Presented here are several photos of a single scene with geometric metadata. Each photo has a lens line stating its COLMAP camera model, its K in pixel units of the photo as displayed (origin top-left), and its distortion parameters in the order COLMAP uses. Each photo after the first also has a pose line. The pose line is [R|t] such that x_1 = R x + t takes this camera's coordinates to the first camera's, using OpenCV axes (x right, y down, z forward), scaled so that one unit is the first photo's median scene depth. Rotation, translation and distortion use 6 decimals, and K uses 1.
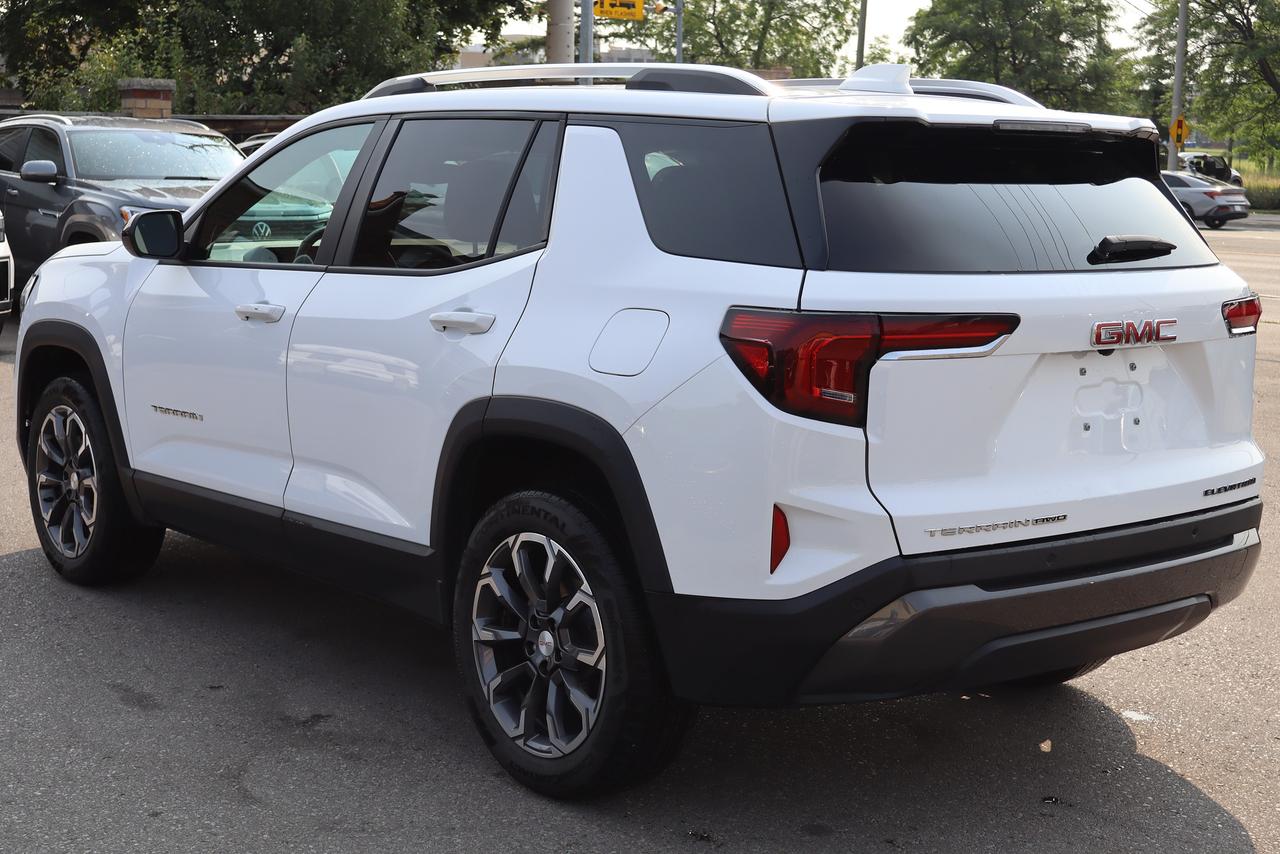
lens RADIAL K [[1980.8, 0, 640.7], [0, 1980.8, 432.1], [0, 0, 1]] dist [0.000010, 0.000000]
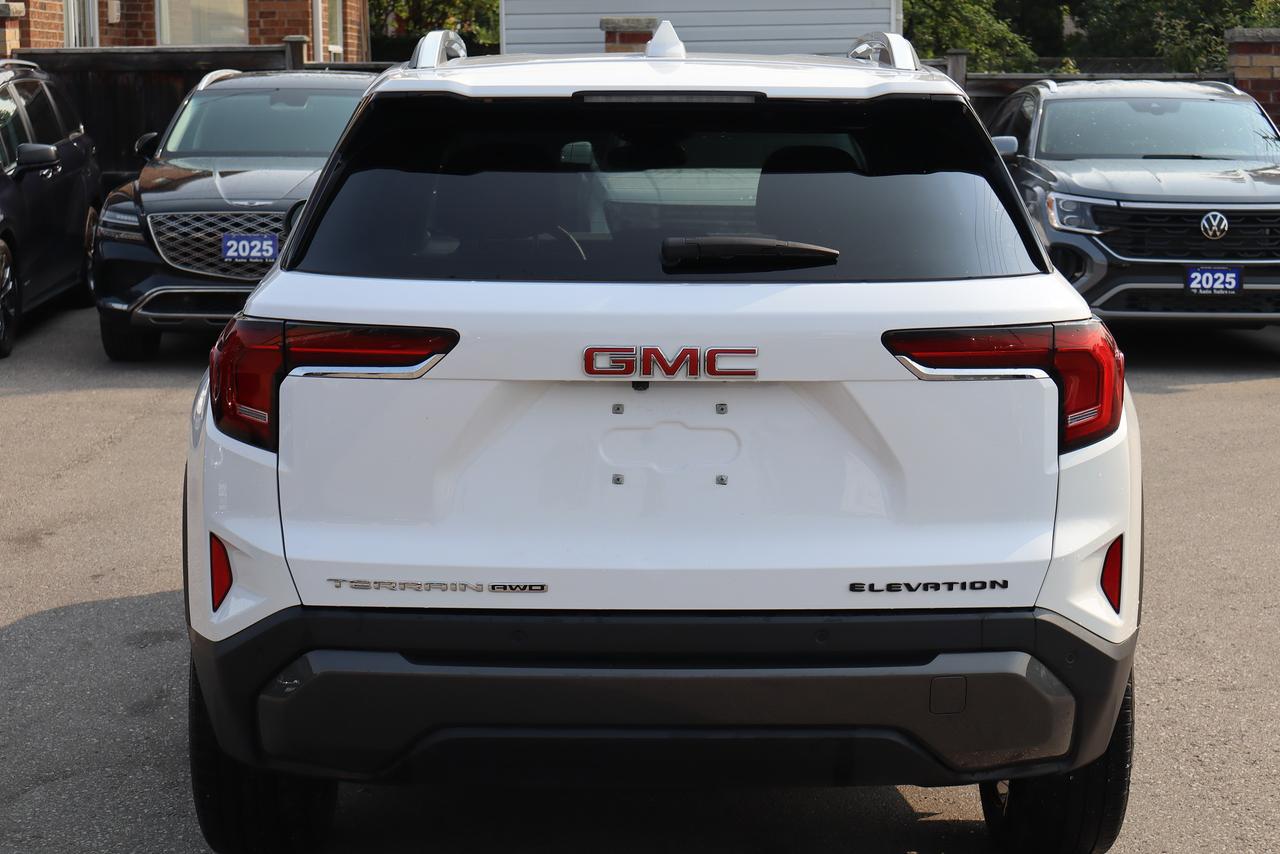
lens RADIAL K [[2608.2, 0, 640.0], [0, 2608.2, 423.3], [0, 0, 1]] dist [0.065675, 0.000000]
pose [[0.762648, 0.061269, -0.643905, 0.904770], [-0.076841, 0.997036, 0.003858, -0.029653], [0.642233, 0.046536, 0.765095, 0.215586]]
